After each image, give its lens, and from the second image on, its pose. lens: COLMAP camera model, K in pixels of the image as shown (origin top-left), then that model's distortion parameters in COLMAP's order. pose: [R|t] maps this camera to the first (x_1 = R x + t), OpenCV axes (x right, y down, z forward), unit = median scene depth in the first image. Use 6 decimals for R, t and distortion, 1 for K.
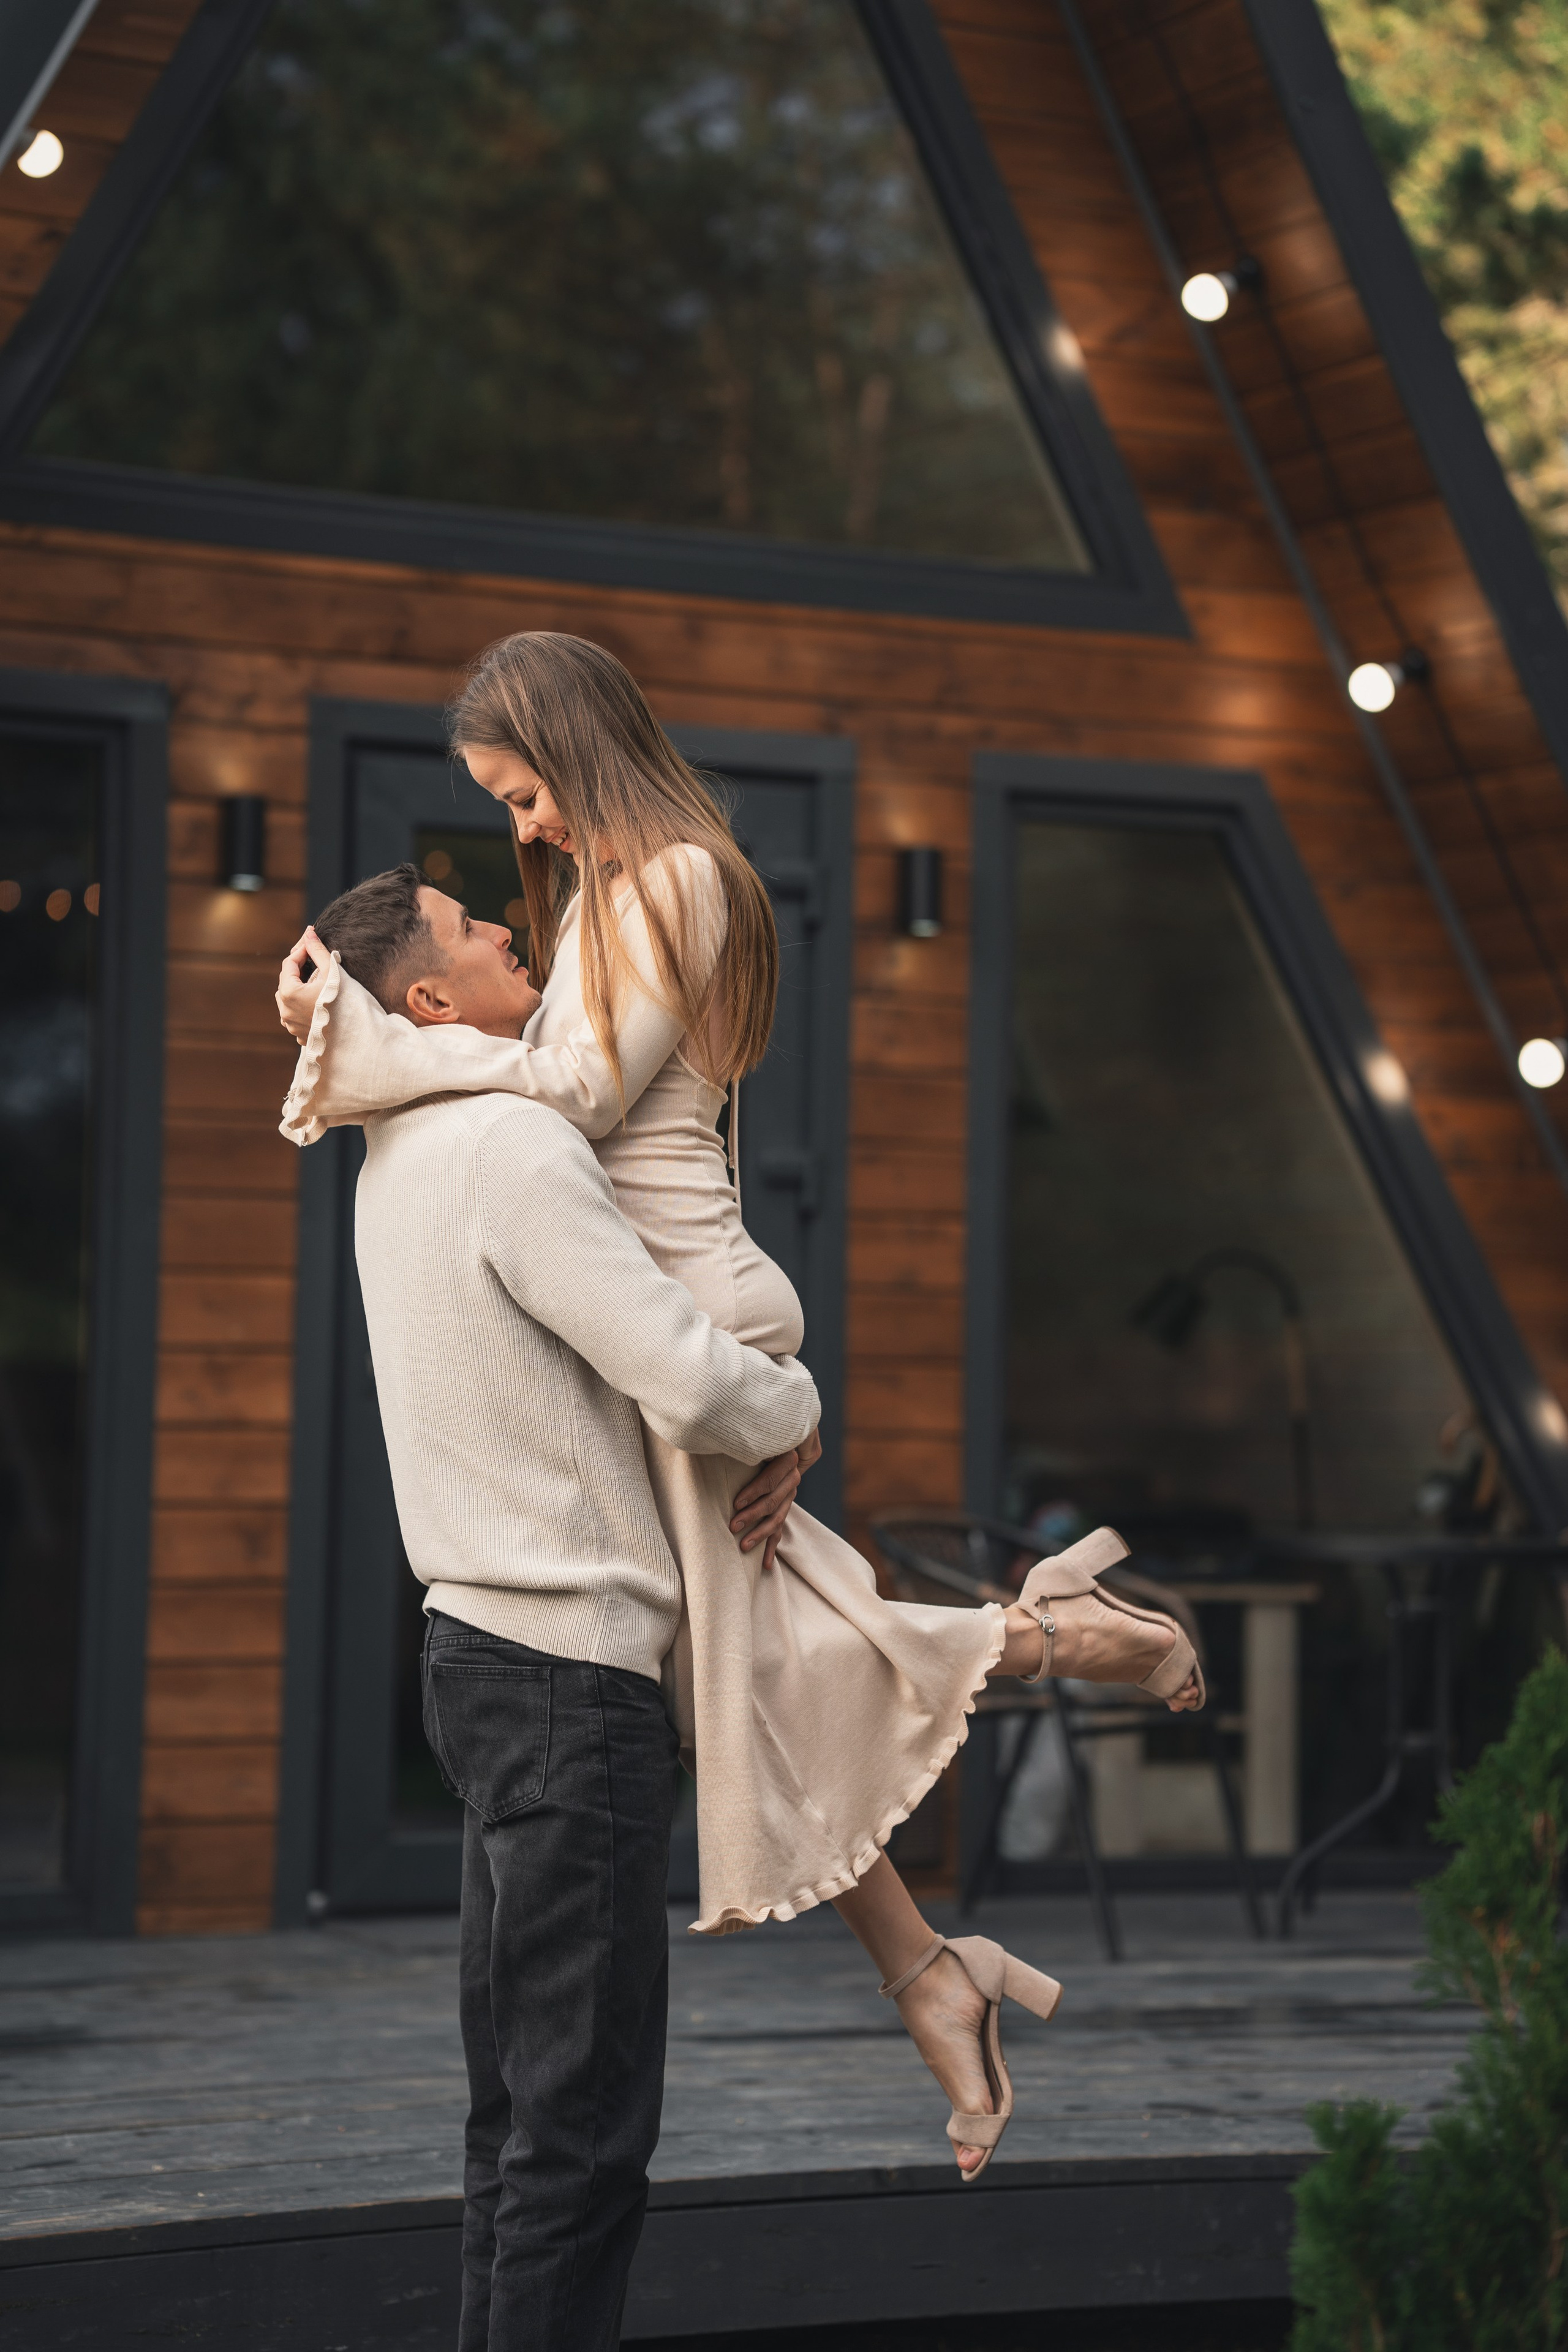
lens RADIAL K [[5696.9, 0, 784.0], [0, 5696.9, 1176.0], [0, 0, 1]] dist [0.716596, 0.700015]
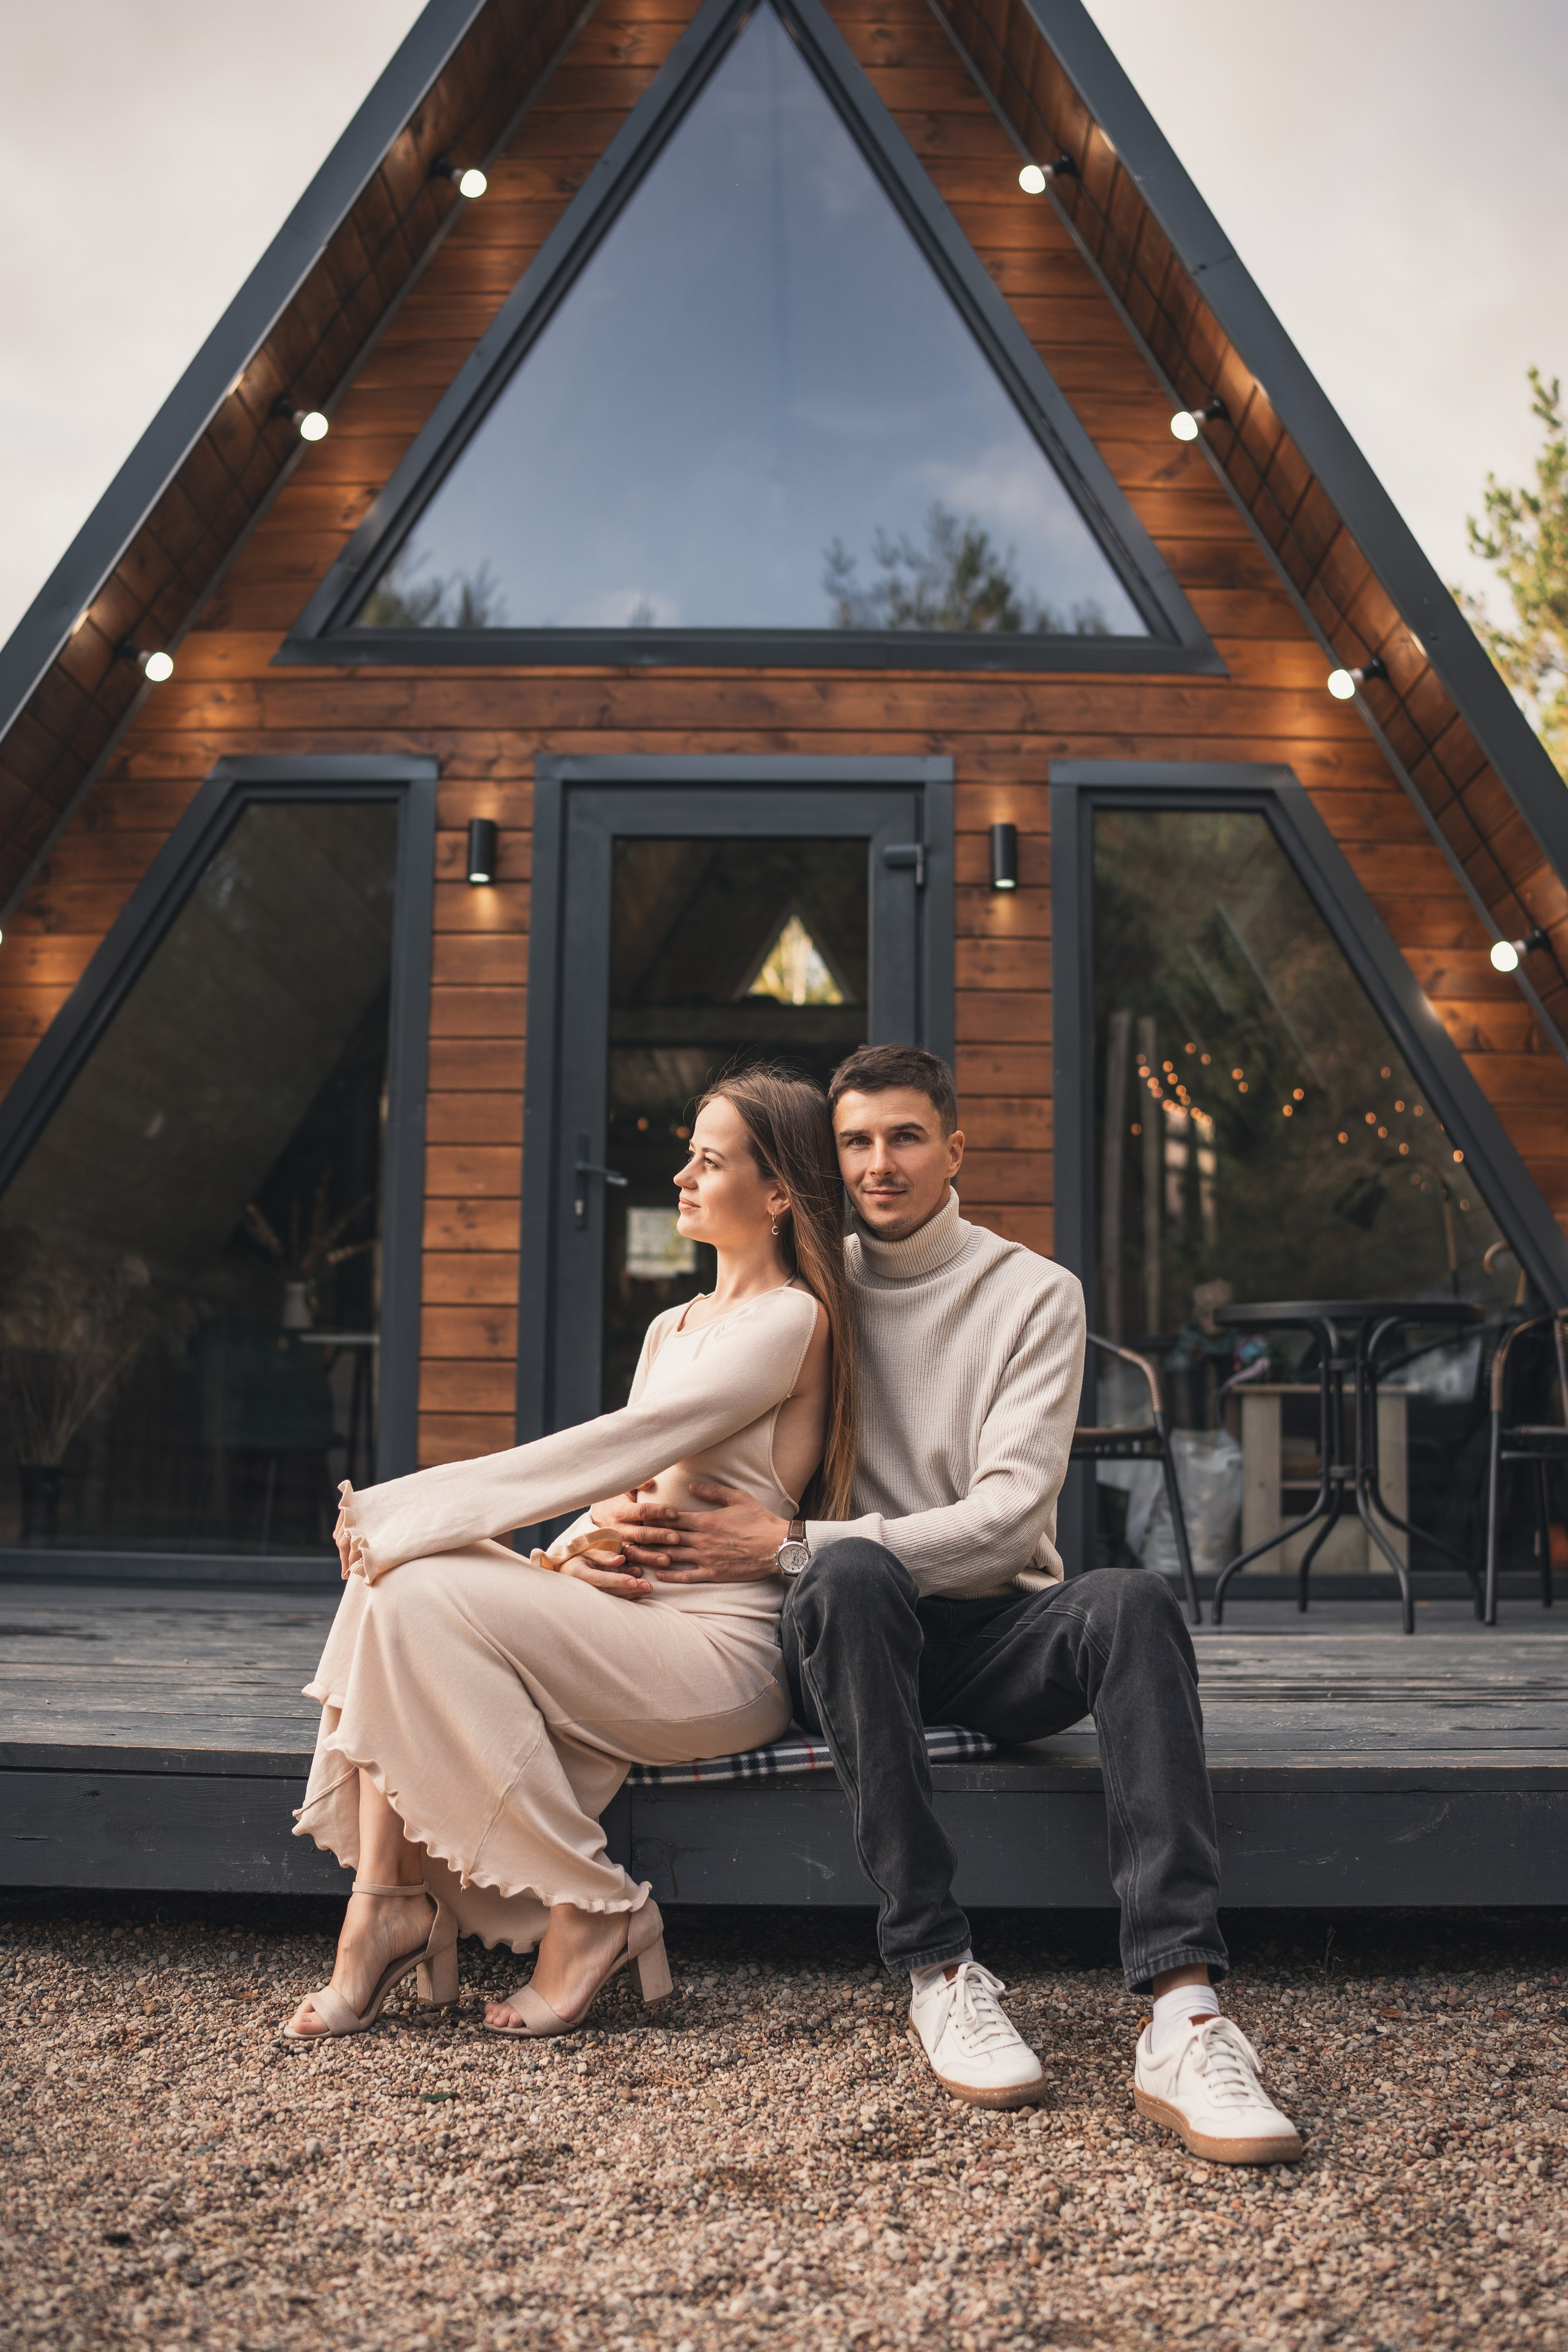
lens RADIAL K [[2372.8, 0, 784.0], [0, 2372.8, 1176.0], [0, 0, 1]] dist [-0.189908, 0.226438]
pose [[0.887491, -0.060193, -0.456877, 0.231725], [0.020033, 0.995535, -0.092247, 0.076939], [0.460390, 0.072715, 0.884734, 0.483106]]
